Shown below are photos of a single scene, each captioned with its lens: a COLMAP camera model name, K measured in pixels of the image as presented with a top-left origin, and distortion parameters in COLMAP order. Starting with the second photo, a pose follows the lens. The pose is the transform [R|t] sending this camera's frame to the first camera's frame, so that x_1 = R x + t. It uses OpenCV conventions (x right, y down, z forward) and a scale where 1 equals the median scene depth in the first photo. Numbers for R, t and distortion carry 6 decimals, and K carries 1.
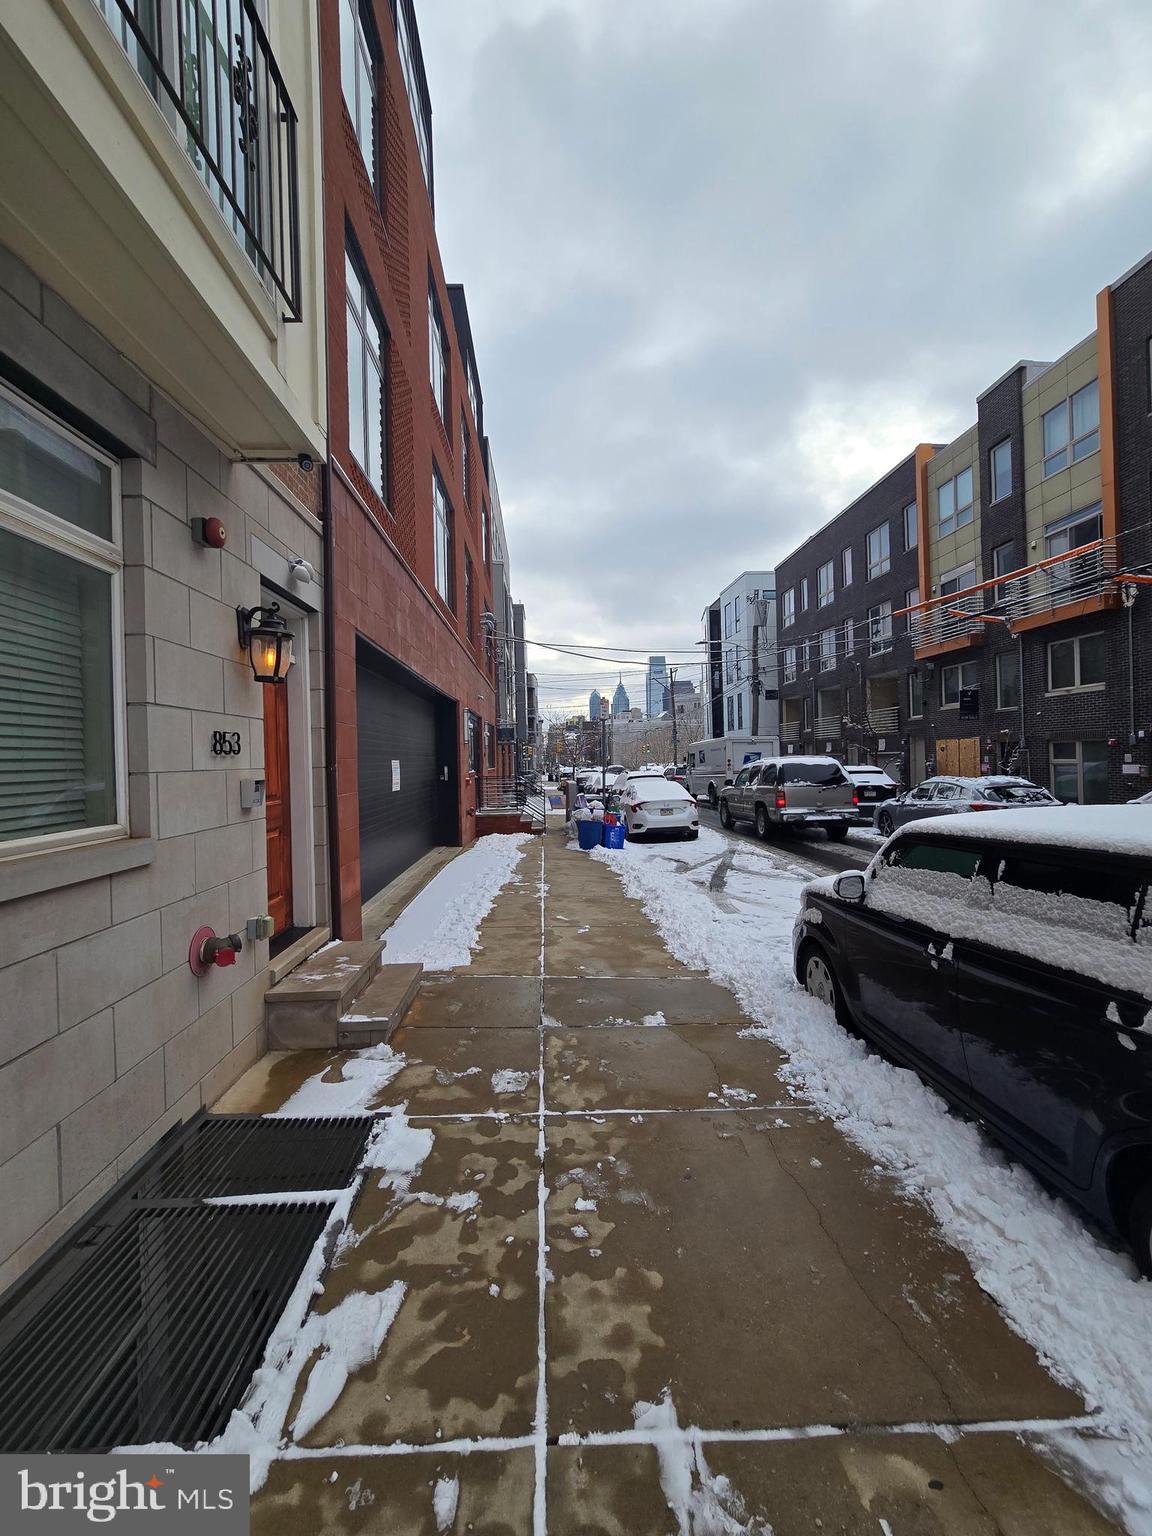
lens RADIAL K [[630.4, 0, 572.8], [0, 630.4, 762.8], [0, 0, 1]] dist [-0.005348, 0.002111]
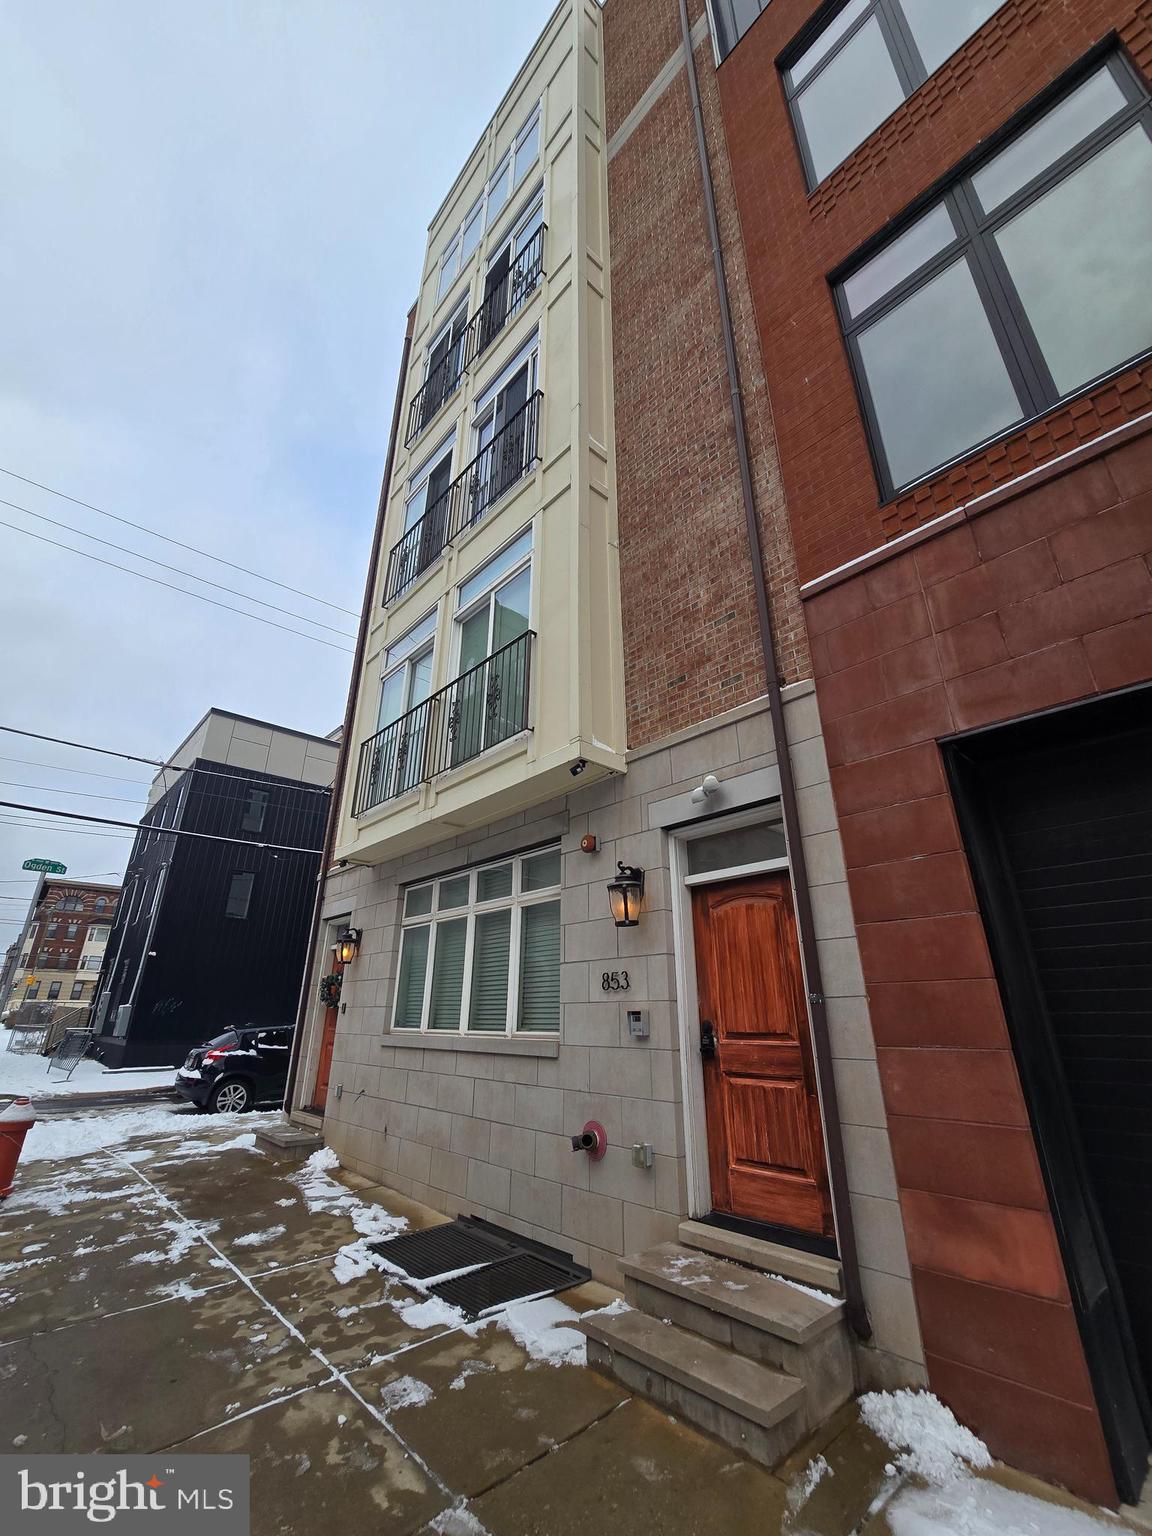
lens RADIAL K [[630.4, 0, 579.6], [0, 630.4, 763.9], [0, 0, 1]] dist [-0.005348, 0.002111]
pose [[-0.769520, -0.212344, -0.602287, 0.376577], [0.016574, 0.936144, -0.351226, 0.005798], [0.638408, -0.280257, -0.716862, 1.814242]]
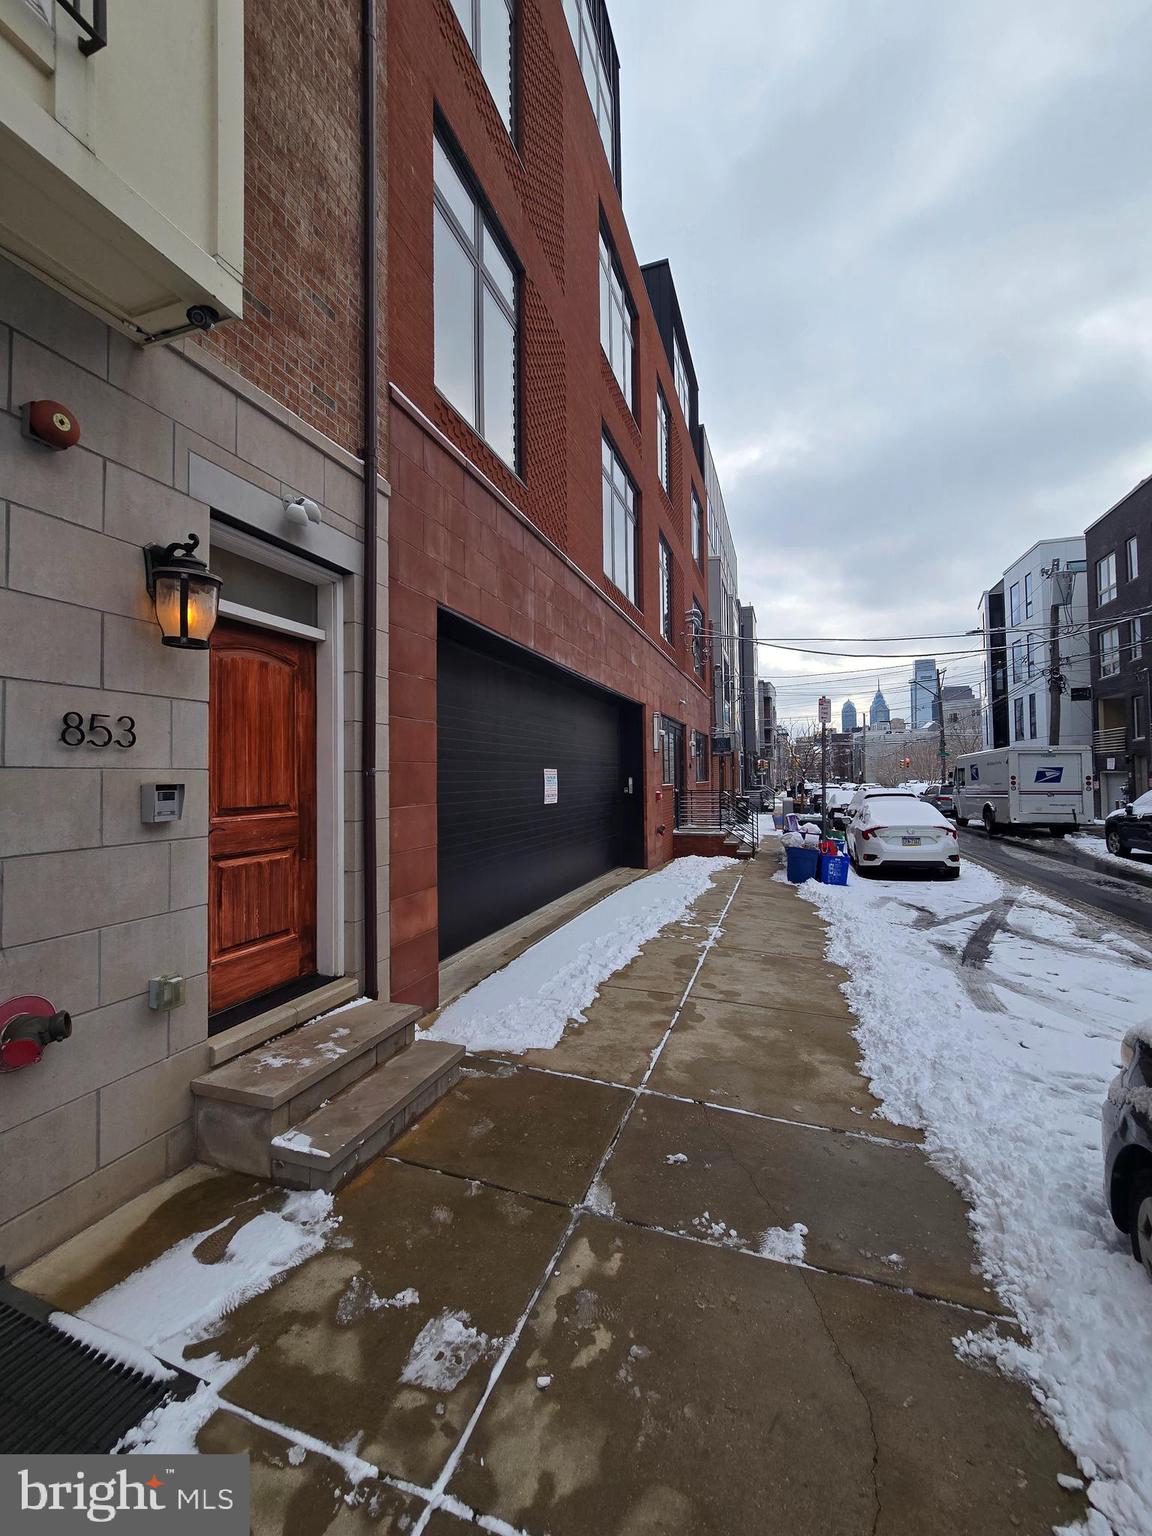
lens RADIAL K [[630.4, 0, 574.2], [0, 630.4, 760.1], [0, 0, 1]] dist [-0.005348, 0.002111]
pose [[0.930097, 0.004472, -0.367287, 0.178972], [-0.014290, 0.999609, -0.024016, 0.010073], [0.367036, 0.027585, 0.929797, 0.476483]]
